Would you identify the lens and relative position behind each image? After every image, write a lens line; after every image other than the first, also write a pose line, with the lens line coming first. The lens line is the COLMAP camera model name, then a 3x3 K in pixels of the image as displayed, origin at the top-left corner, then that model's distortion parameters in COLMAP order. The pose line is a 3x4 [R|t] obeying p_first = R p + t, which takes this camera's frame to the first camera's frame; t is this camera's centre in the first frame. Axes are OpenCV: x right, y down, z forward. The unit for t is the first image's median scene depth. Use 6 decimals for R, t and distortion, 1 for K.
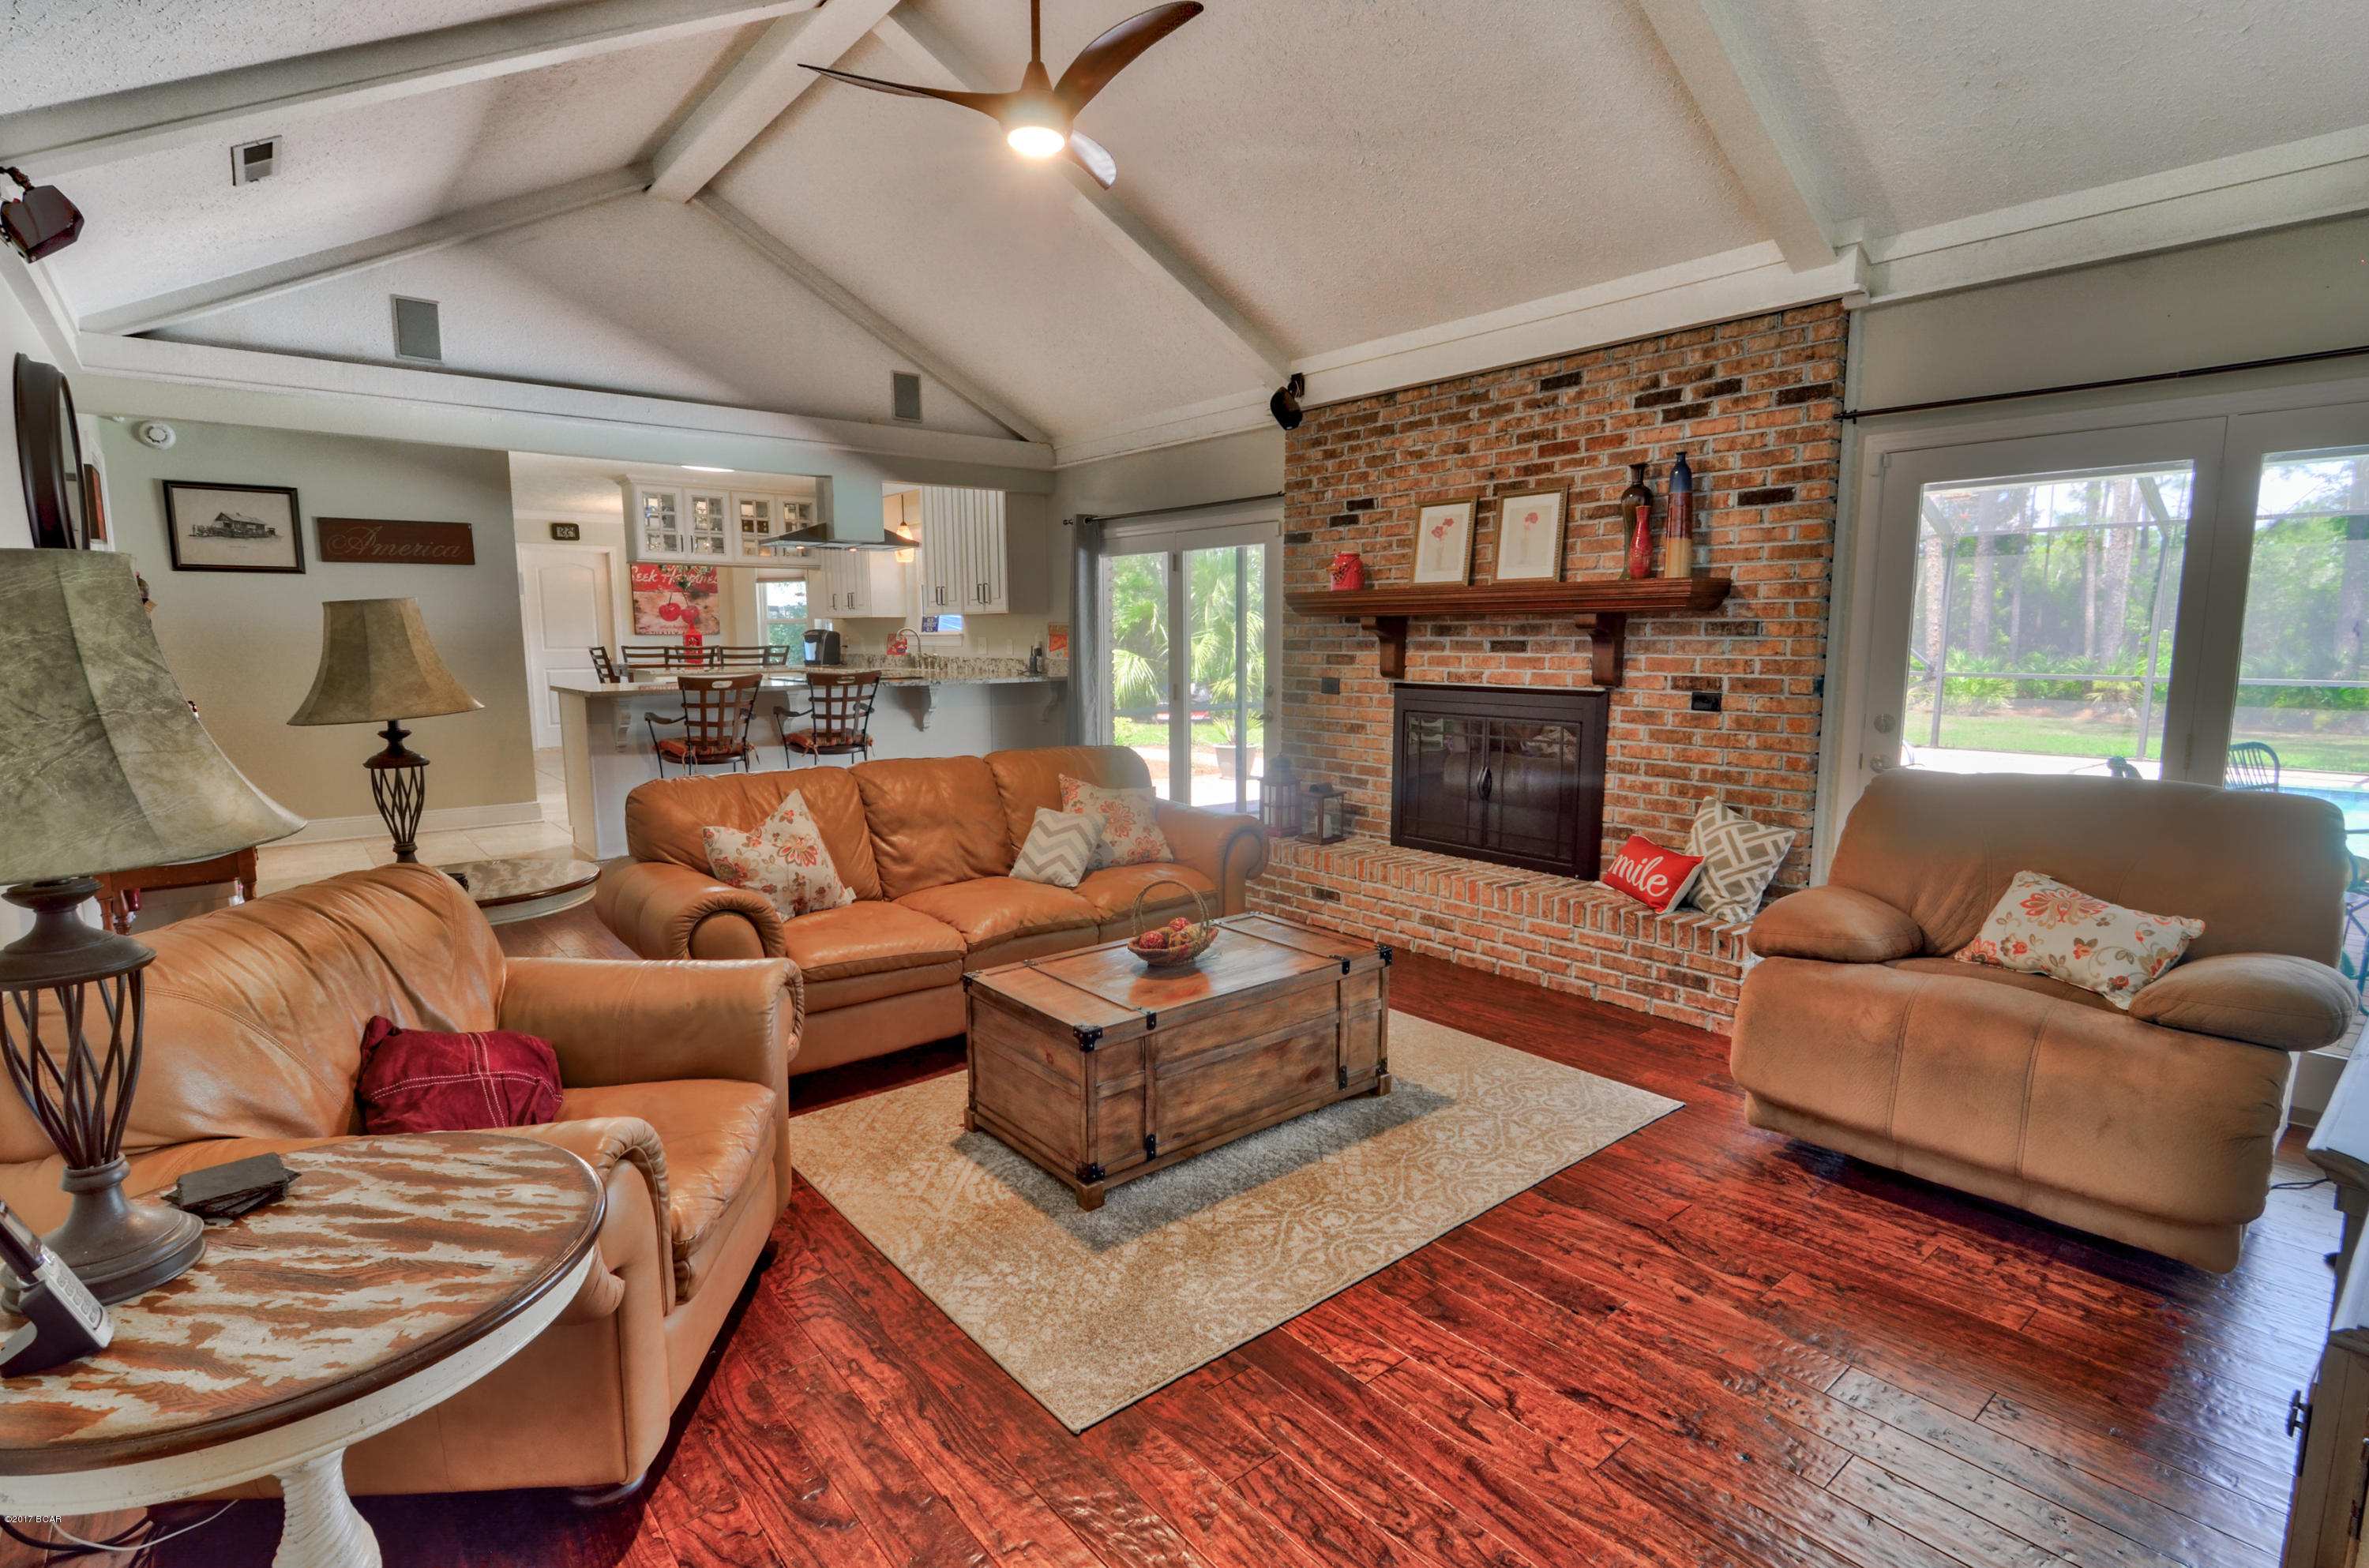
lens RADIAL K [[1146.1, 0, 1177.9], [0, 1146.1, 808.6], [0, 0, 1]] dist [0.008327, -0.009679]
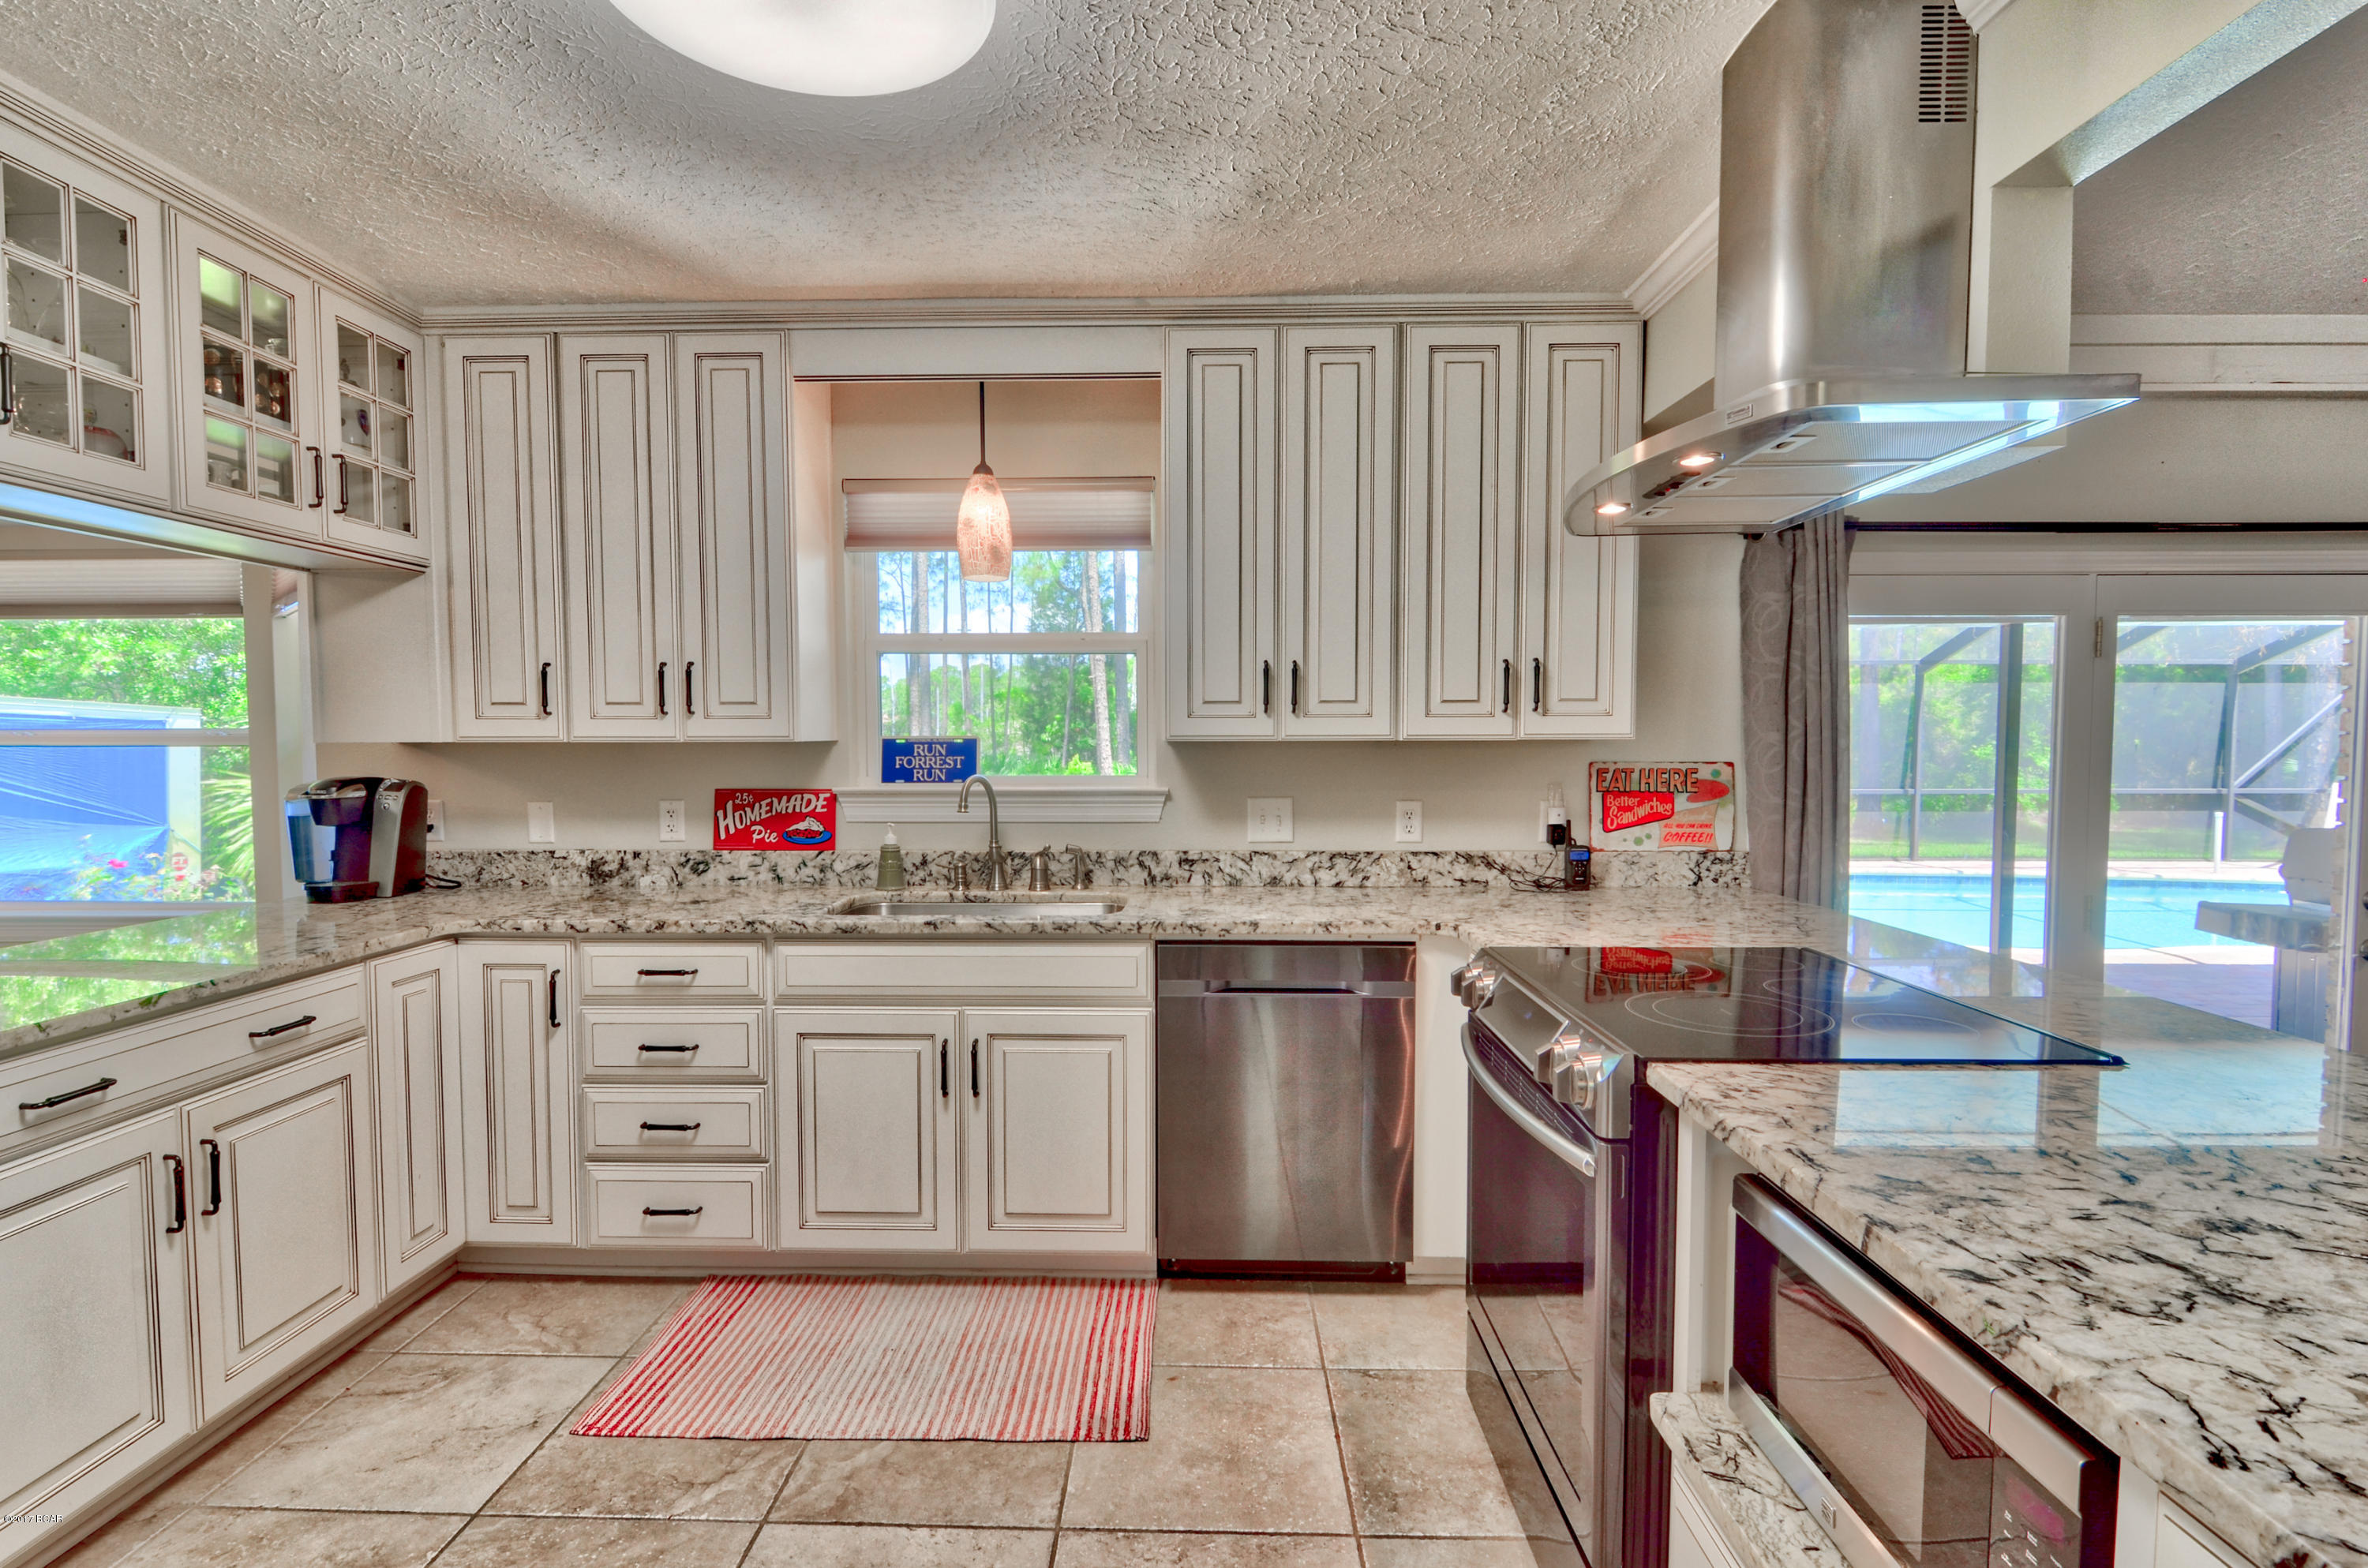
lens RADIAL K [[1145.5, 0, 1171.9], [0, 1145.5, 791.9], [0, 0, 1]] dist [0.008327, -0.009679]
pose [[0.657040, -0.030704, 0.753230, -0.845778], [0.113252, 0.991851, -0.058359, -0.237863], [-0.745301, 0.123649, 0.655163, 1.386896]]
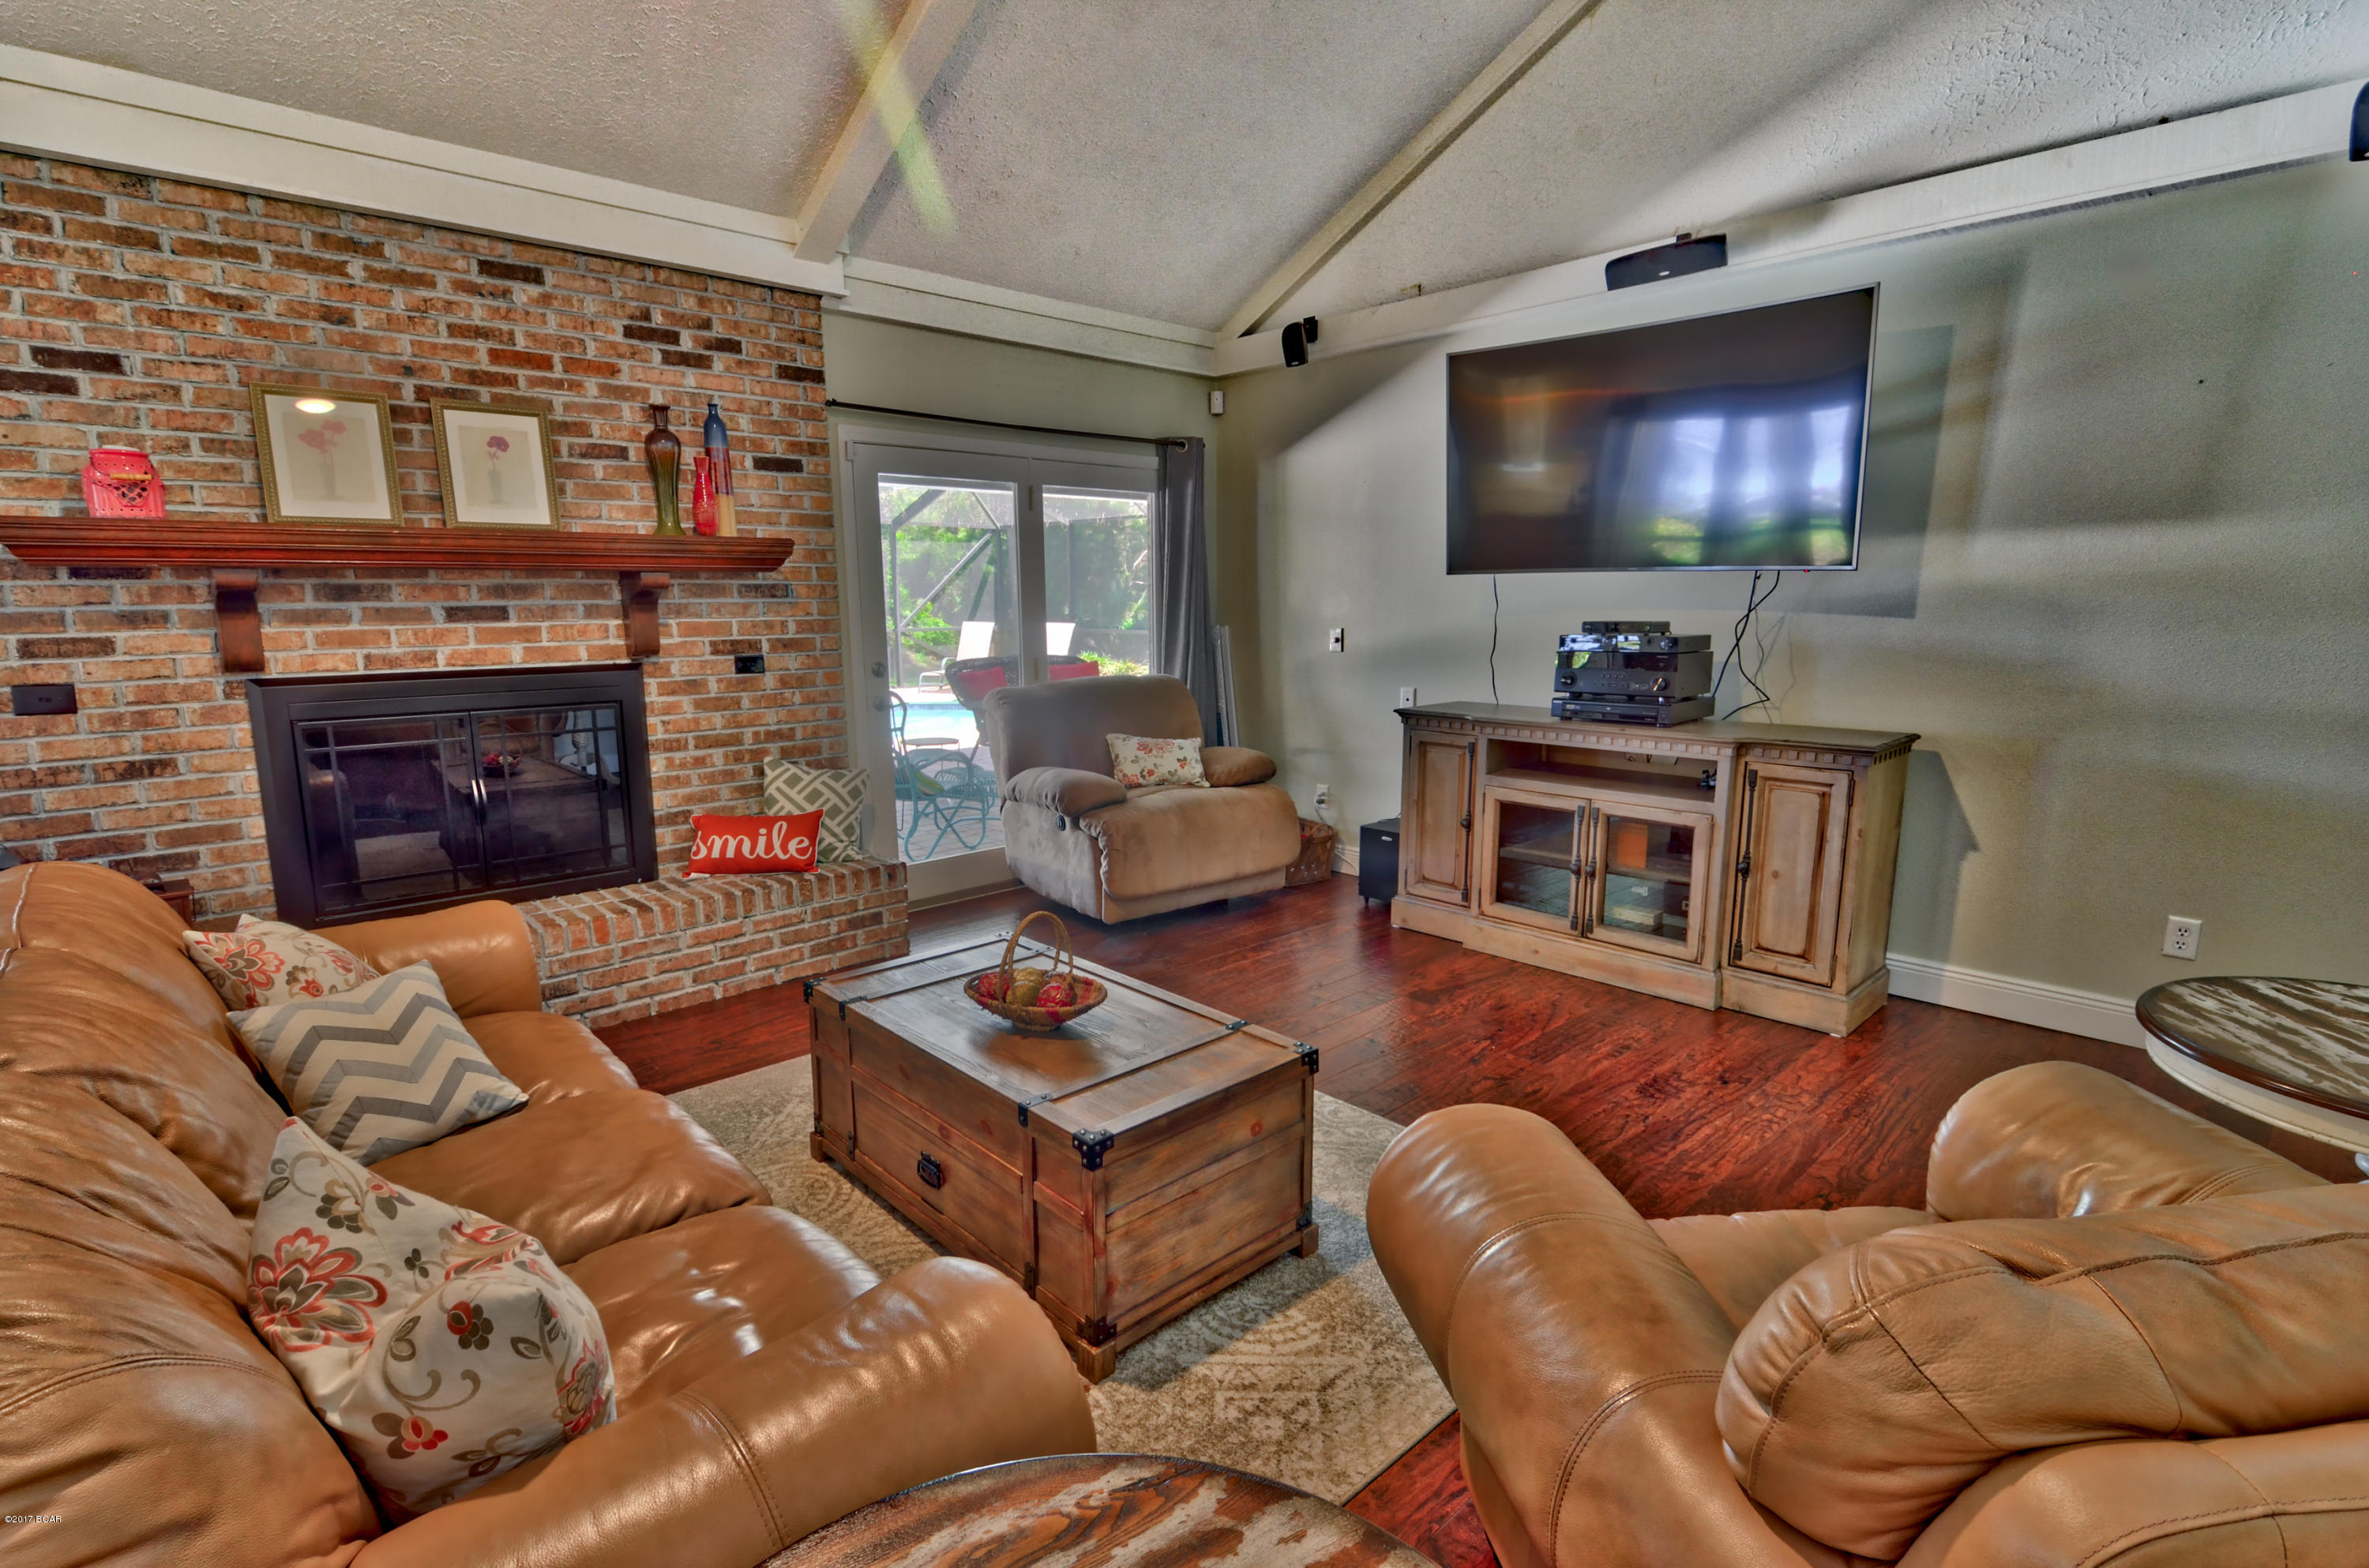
lens RADIAL K [[1146.1, 0, 1148.6], [0, 1146.1, 804.0], [0, 0, 1]] dist [0.008327, -0.009679]
pose [[-0.059770, -0.174917, 0.982767, -0.495723], [0.159356, 0.970229, 0.182378, -0.089908], [-0.985410, 0.167510, -0.030117, 0.625352]]
